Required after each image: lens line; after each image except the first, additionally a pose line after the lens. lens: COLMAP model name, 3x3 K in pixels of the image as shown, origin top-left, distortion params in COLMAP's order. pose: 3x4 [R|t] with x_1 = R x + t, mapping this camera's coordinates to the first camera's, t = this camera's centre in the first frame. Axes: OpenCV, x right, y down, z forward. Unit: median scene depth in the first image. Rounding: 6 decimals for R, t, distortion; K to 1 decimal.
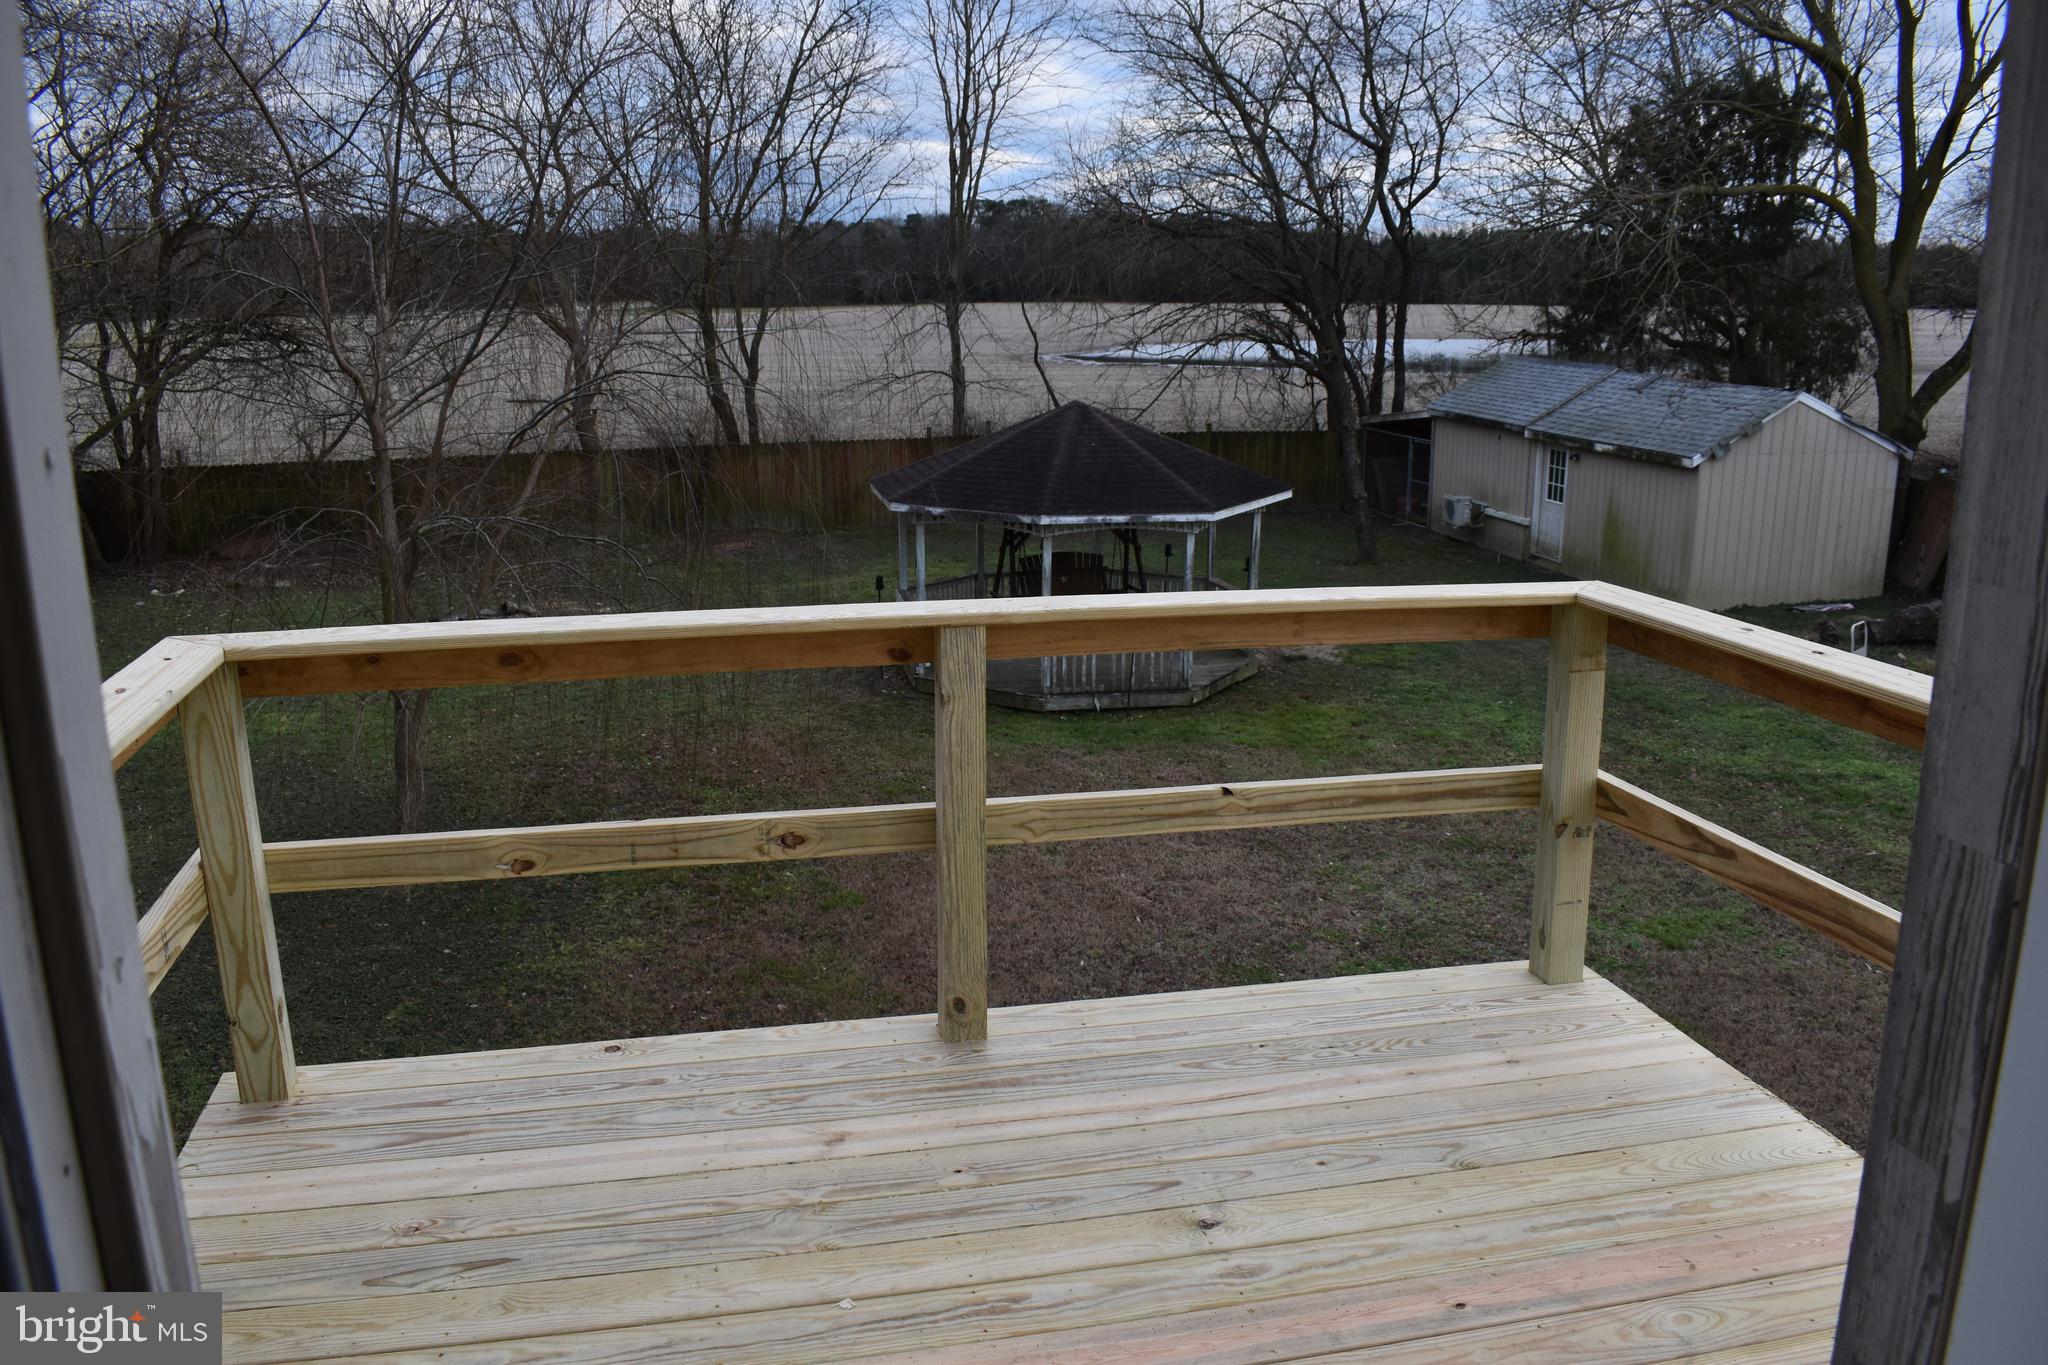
lens RADIAL K [[1597.6, 0, 1012.3], [0, 1597.6, 683.5], [0, 0, 1]] dist [-0.093174, 0.017873]
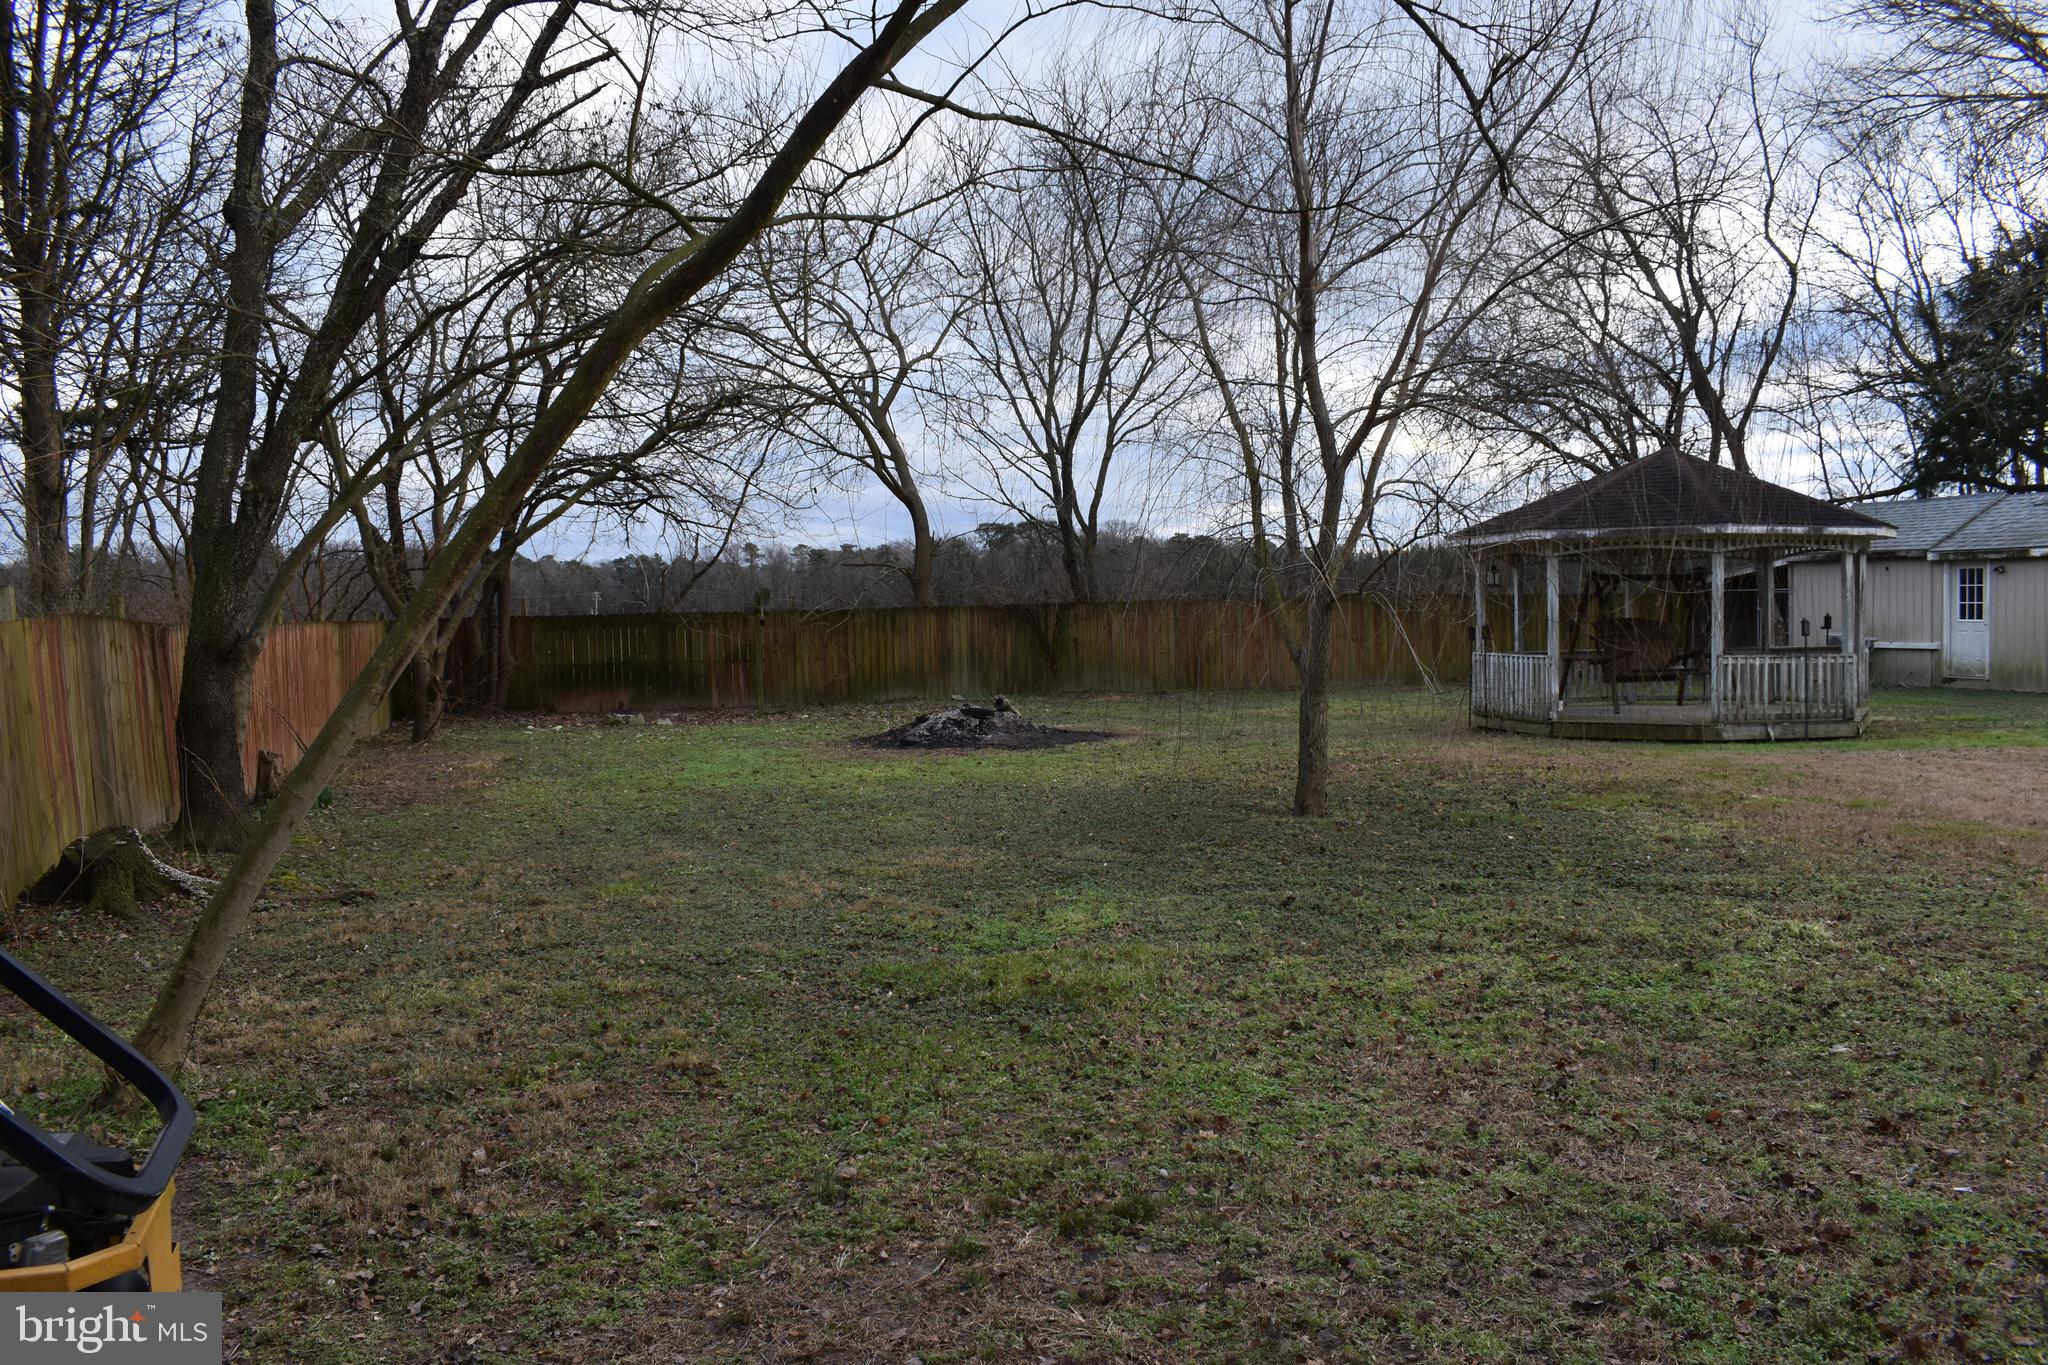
lens RADIAL K [[1597.6, 0, 1020.6], [0, 1597.6, 678.9], [0, 0, 1]] dist [-0.093174, 0.017873]
pose [[0.999754, -0.016469, 0.014836, -0.268209], [0.019152, 0.978758, -0.204124, 0.107767], [-0.011159, 0.204358, 0.978833, 0.067707]]
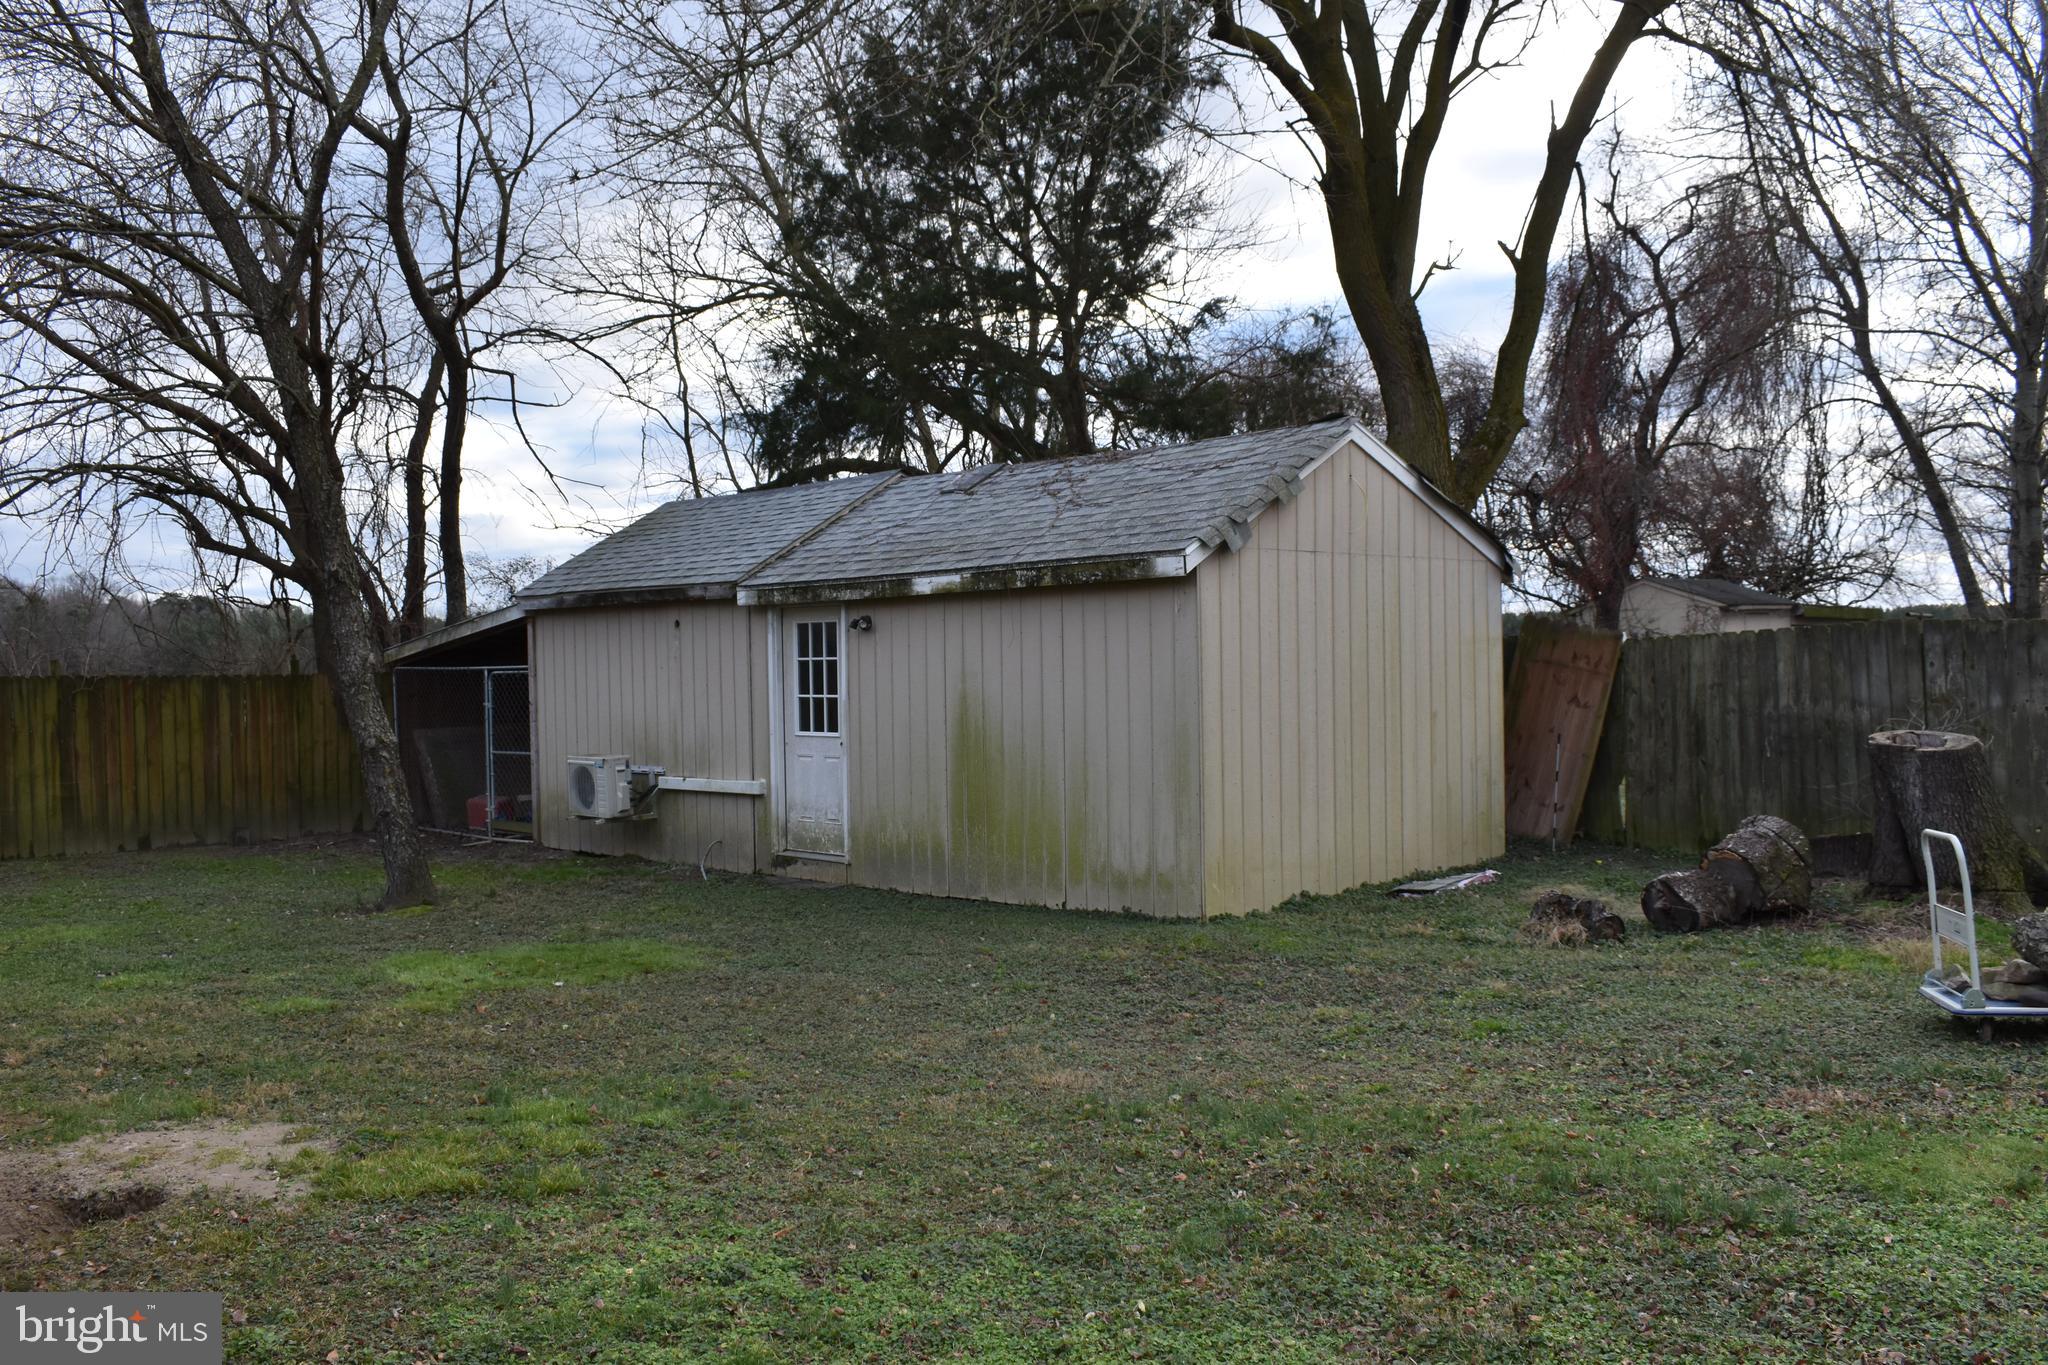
lens RADIAL K [[1784.8, 0, 1013.6], [0, 1784.8, 691.3], [0, 0, 1]] dist [-0.088704, 0.003176]
pose [[0.855216, -0.017868, 0.517963, 0.124103], [0.141487, 0.969492, -0.200166, -0.014998], [-0.498584, 0.244470, 0.831654, 0.540123]]
